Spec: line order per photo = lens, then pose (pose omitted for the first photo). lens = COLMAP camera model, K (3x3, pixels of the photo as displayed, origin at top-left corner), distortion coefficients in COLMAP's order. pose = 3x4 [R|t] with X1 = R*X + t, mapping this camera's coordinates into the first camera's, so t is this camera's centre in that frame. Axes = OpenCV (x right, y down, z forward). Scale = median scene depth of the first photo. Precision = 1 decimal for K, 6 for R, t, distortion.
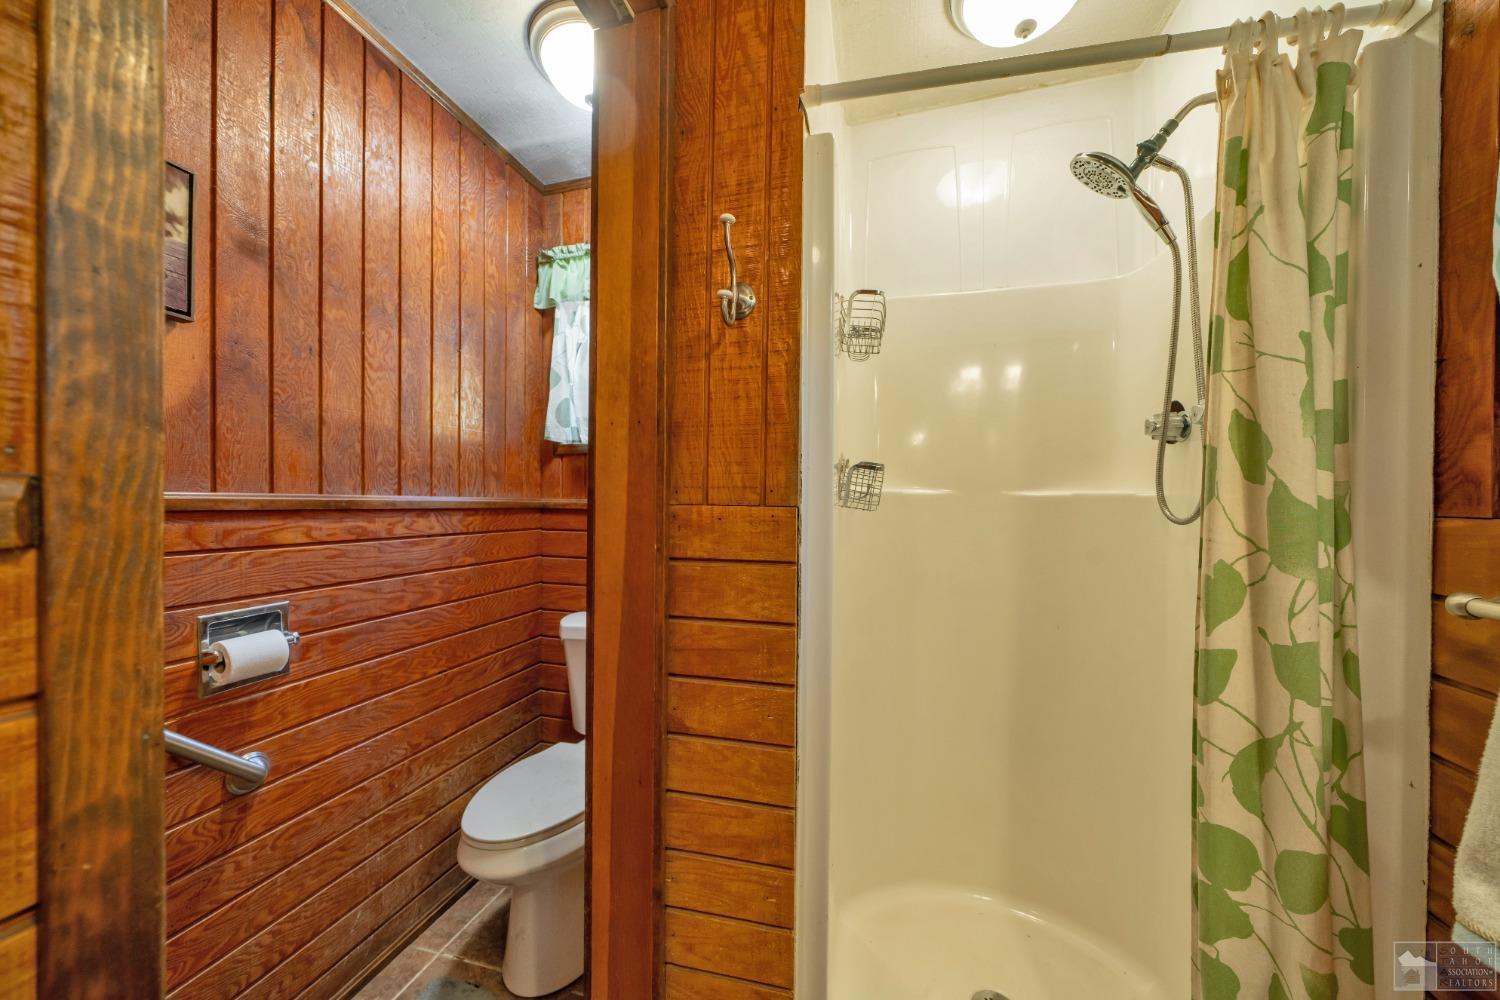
lens RADIAL K [[528.6, 0, 740.2], [0, 528.6, 507.0], [0, 0, 1]] dist [-0.002400, -0.000150]
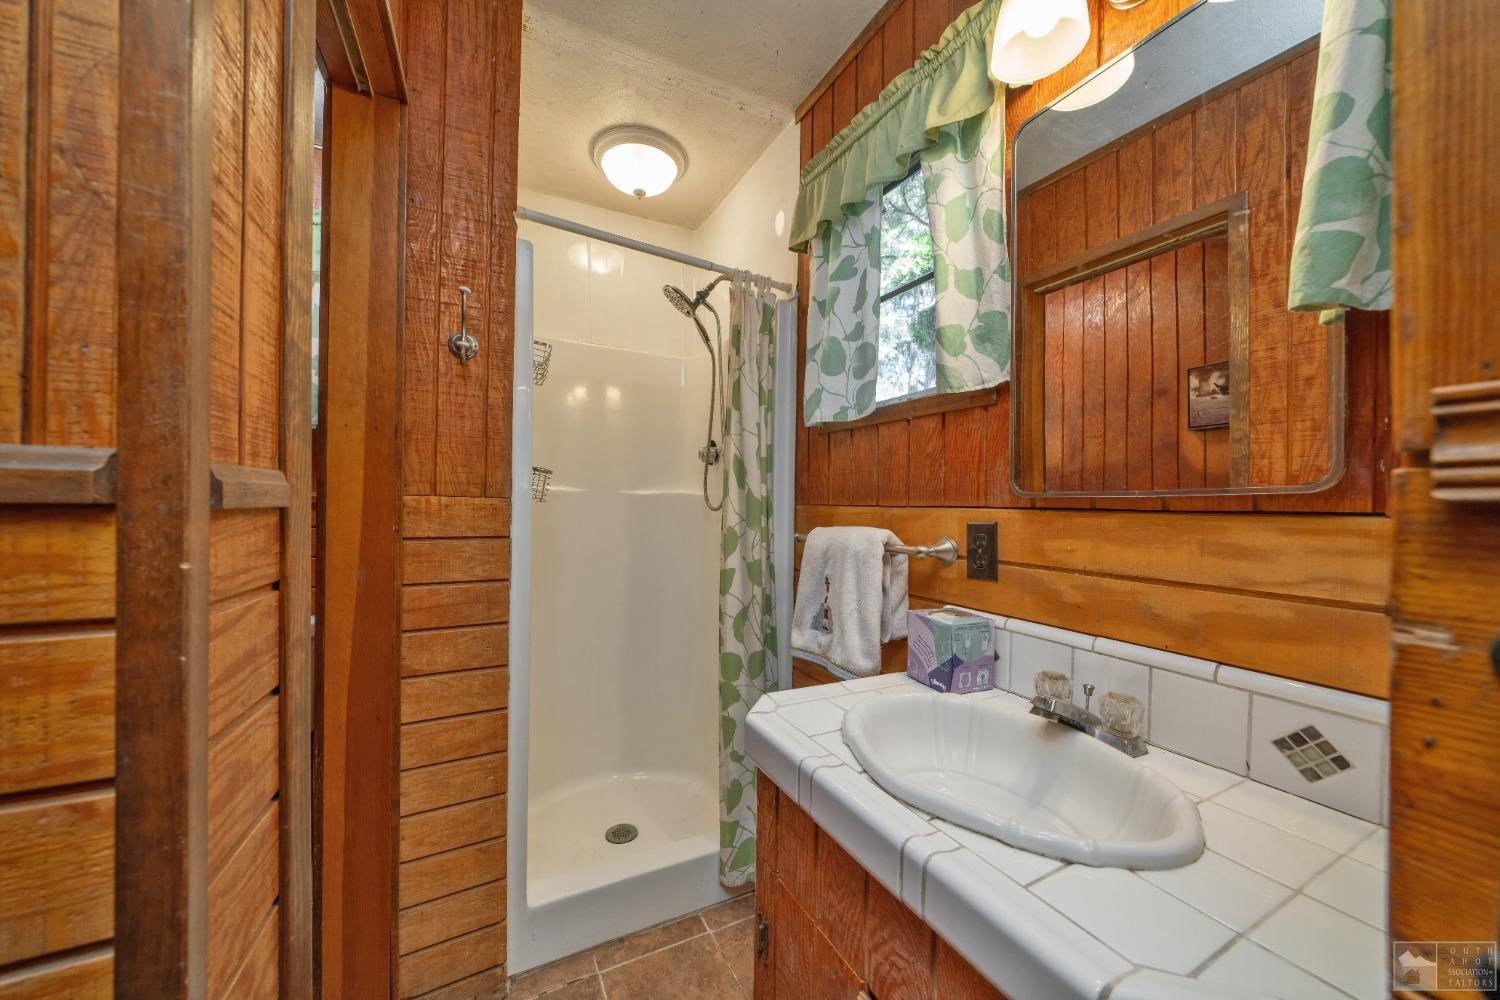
lens RADIAL K [[528.6, 0, 740.2], [0, 528.6, 507.0], [0, 0, 1]] dist [-0.002400, -0.000150]
pose [[0.735677, -0.000389, 0.677332, -0.403919], [-0.002438, 0.999992, 0.003222, 0.017851], [-0.677328, -0.004022, 0.735671, -0.481826]]
